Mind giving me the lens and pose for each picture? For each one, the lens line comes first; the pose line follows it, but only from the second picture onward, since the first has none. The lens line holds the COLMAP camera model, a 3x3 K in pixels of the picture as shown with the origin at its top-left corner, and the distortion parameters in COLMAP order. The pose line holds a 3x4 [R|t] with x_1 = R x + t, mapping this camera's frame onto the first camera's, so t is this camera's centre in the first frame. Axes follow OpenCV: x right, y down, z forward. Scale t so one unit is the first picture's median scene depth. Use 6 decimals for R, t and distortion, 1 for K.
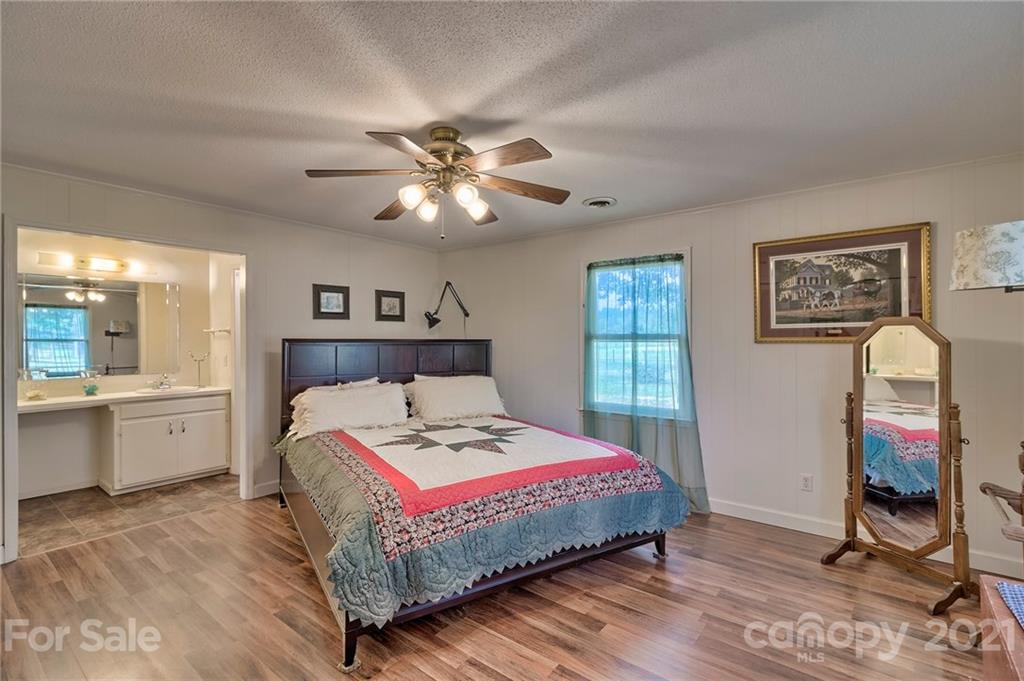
lens RADIAL K [[480.1, 0, 512.0], [0, 480.1, 340.5], [0, 0, 1]] dist [-0.003301, -0.000489]
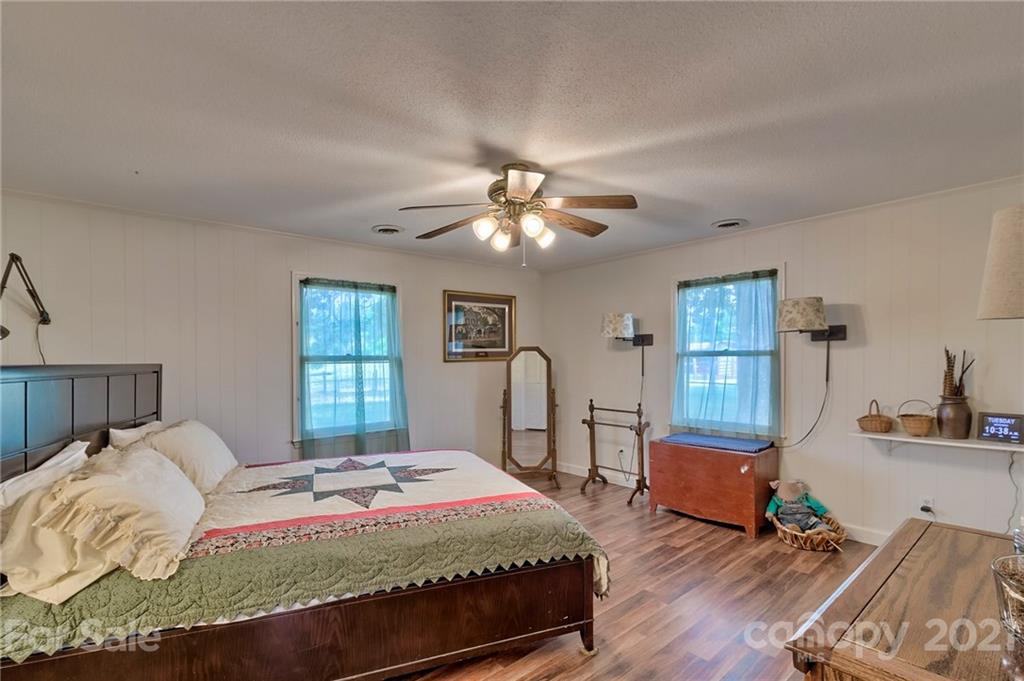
lens RADIAL K [[493.8, 0, 511.3], [0, 493.8, 353.7], [0, 0, 1]] dist [0.001563, 0.000150]
pose [[0.169607, 0.005037, 0.985499, -0.913472], [0.012865, 0.999890, -0.007324, -0.006281], [-0.985428, 0.013921, 0.169524, 0.603972]]
